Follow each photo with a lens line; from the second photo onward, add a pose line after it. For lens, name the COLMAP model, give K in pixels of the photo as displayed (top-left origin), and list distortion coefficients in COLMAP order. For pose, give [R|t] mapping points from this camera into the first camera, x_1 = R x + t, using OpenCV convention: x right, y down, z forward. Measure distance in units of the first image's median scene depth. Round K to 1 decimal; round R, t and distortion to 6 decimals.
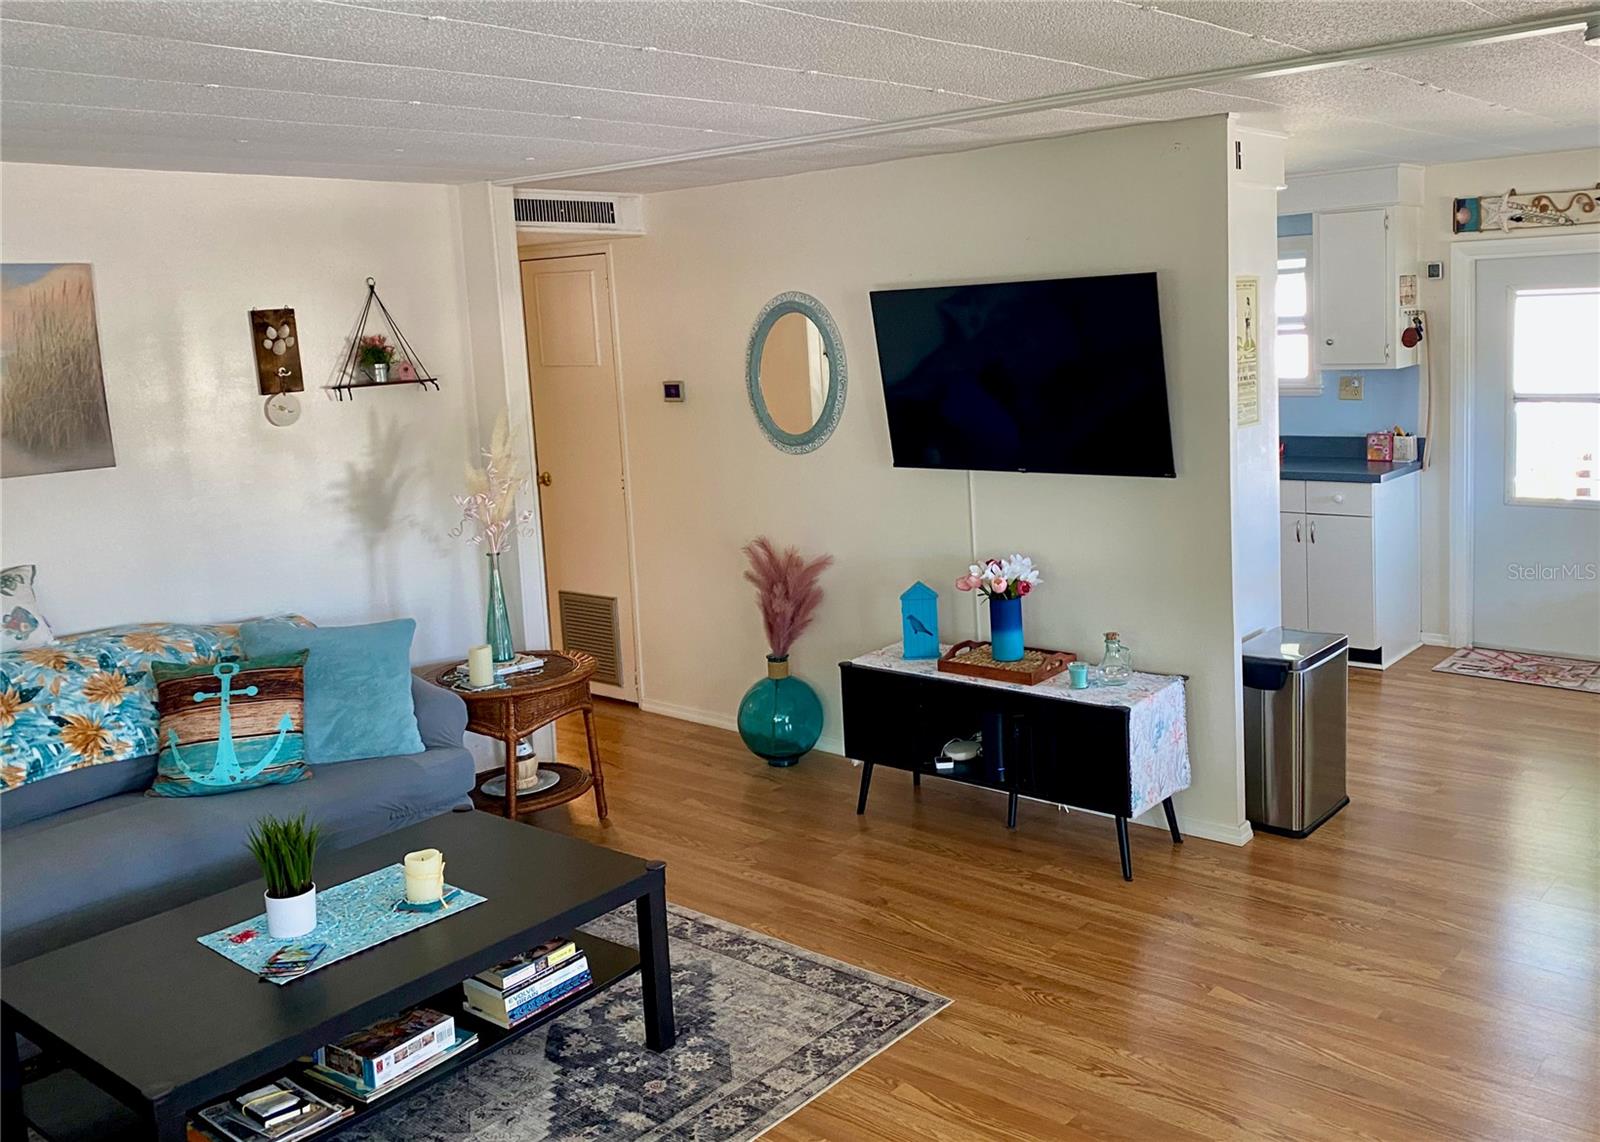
lens RADIAL K [[1453.1, 0, 802.6], [0, 1453.1, 518.7], [0, 0, 1]] dist [0.011750, 0.007462]
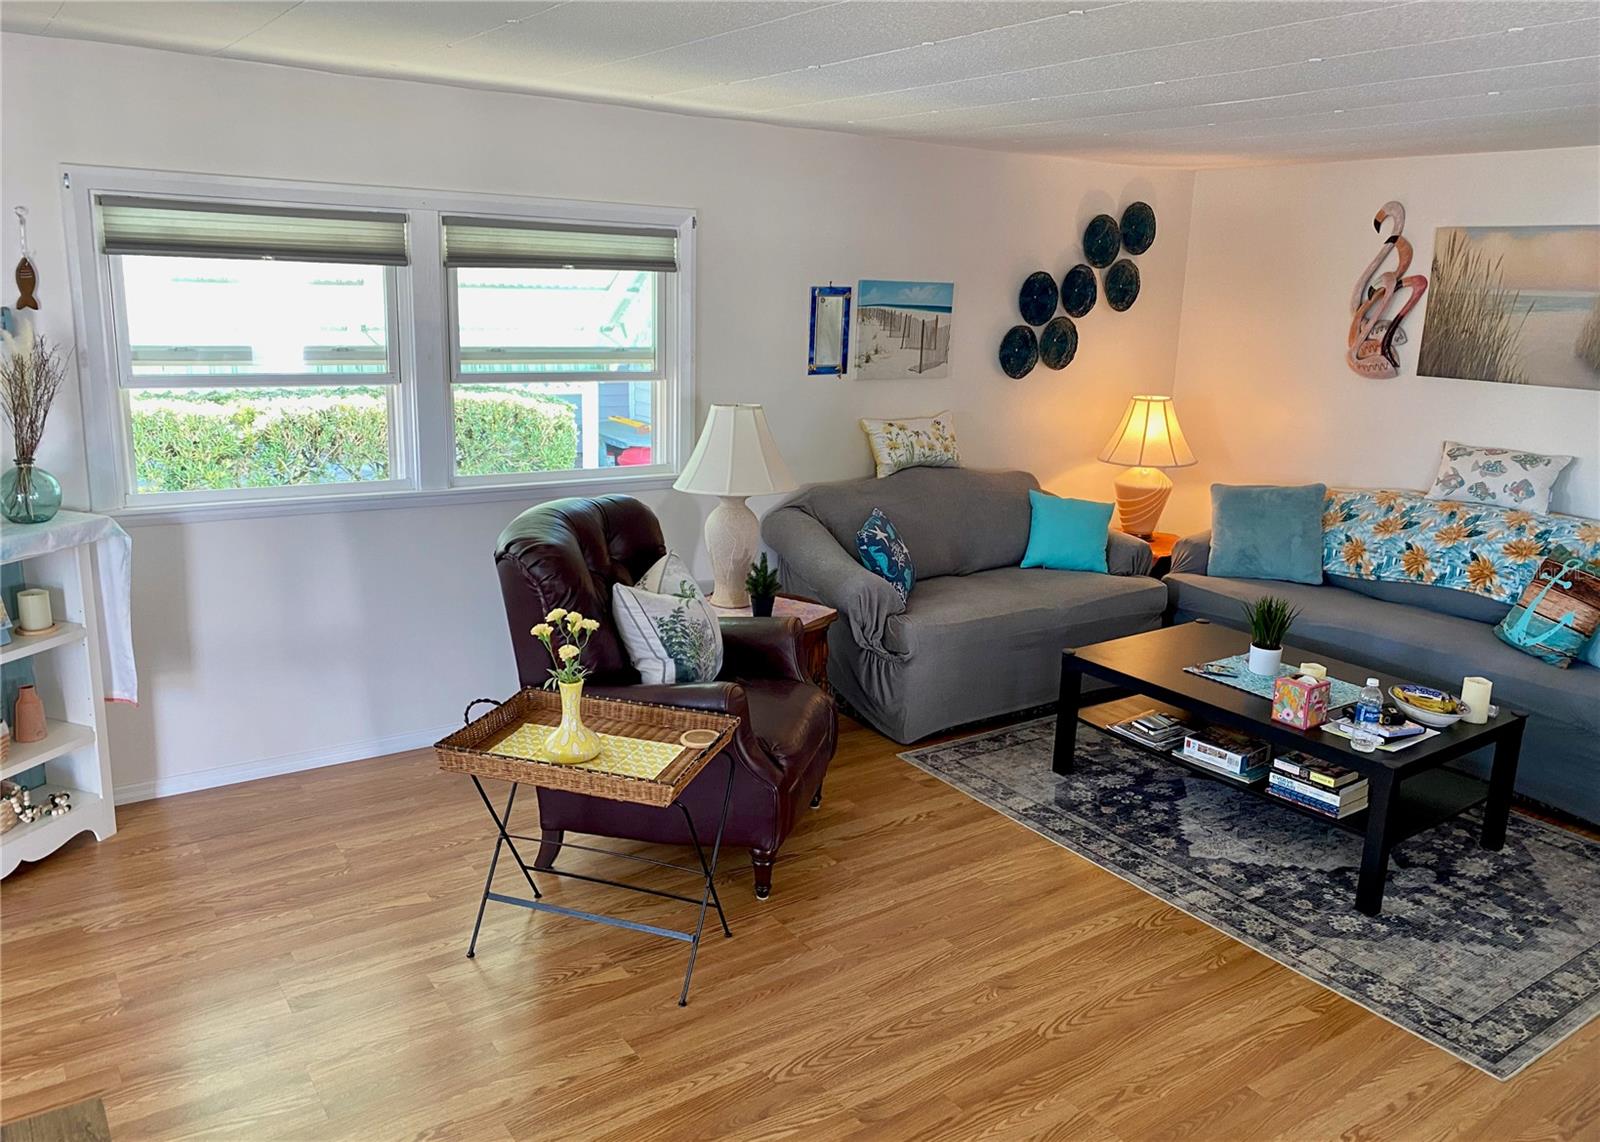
lens RADIAL K [[1203.2, 0, 800.0], [0, 1203.2, 571.0], [0, 0, 1]] dist [0.009848, 0.003984]
pose [[-0.274217, 0.266132, -0.924110, 0.816190], [-0.150611, 0.937202, 0.314594, -0.128024], [0.949801, 0.225448, -0.216914, 0.676057]]
